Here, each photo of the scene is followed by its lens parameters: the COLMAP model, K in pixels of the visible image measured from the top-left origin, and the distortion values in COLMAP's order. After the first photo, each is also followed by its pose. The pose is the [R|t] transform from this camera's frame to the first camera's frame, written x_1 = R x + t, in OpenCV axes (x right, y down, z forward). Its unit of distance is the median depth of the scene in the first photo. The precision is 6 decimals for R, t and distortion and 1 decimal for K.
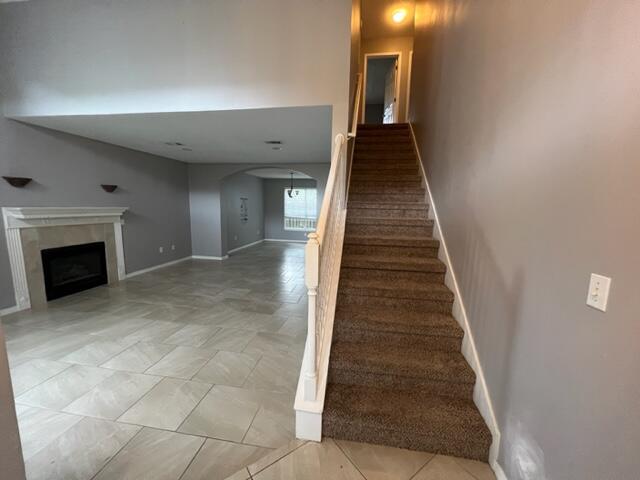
lens RADIAL K [[256.0, 0, 318.4], [0, 256.0, 240.4], [0, 0, 1]] dist [-0.002155, 0.000194]
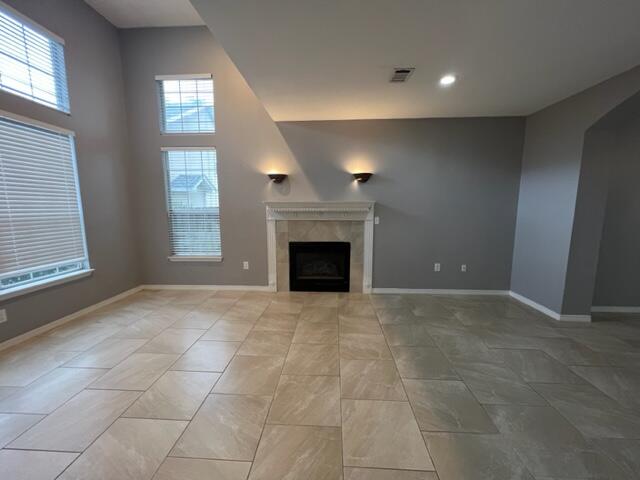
lens RADIAL K [[256.0, 0, 320.3], [0, 256.0, 240.3], [0, 0, 1]] dist [-0.002155, 0.000194]
pose [[0.118799, 0.109348, -0.986879, -0.020359], [-0.130625, 0.987000, 0.093636, -0.067334], [0.984288, 0.117788, 0.131538, 0.781145]]
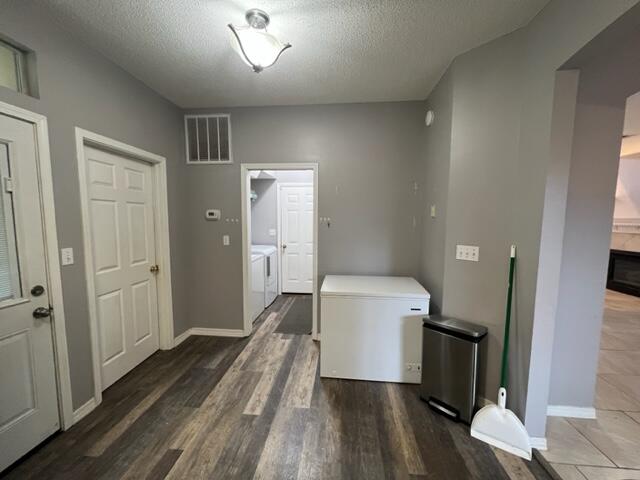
lens RADIAL K [[256.0, 0, 321.9], [0, 256.0, 242.0], [0, 0, 1]] dist [-0.002155, 0.000194]
pose [[-0.996313, -0.022781, -0.082719, 0.423084], [-0.041208, 0.972680, 0.228462, -0.193059], [0.075255, 0.231028, -0.970032, 1.727493]]
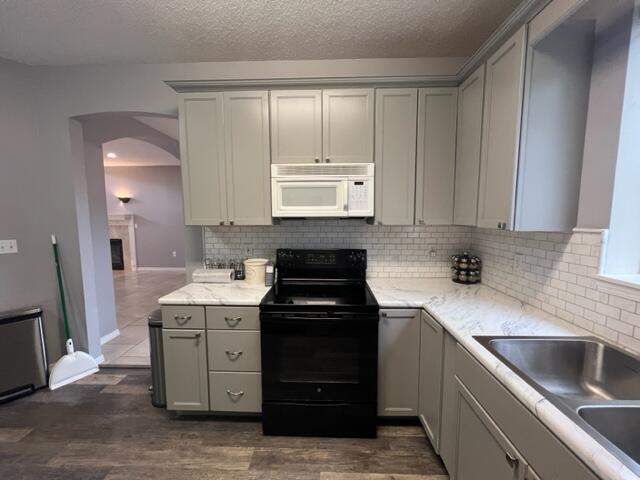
lens RADIAL K [[256.0, 0, 320.5], [0, 256.0, 239.2], [0, 0, 1]] dist [-0.002155, 0.000194]
pose [[0.142822, 0.066156, -0.987535, 0.657045], [-0.130936, 0.990257, 0.047401, -0.195639], [0.981049, 0.122534, 0.150093, 1.812413]]
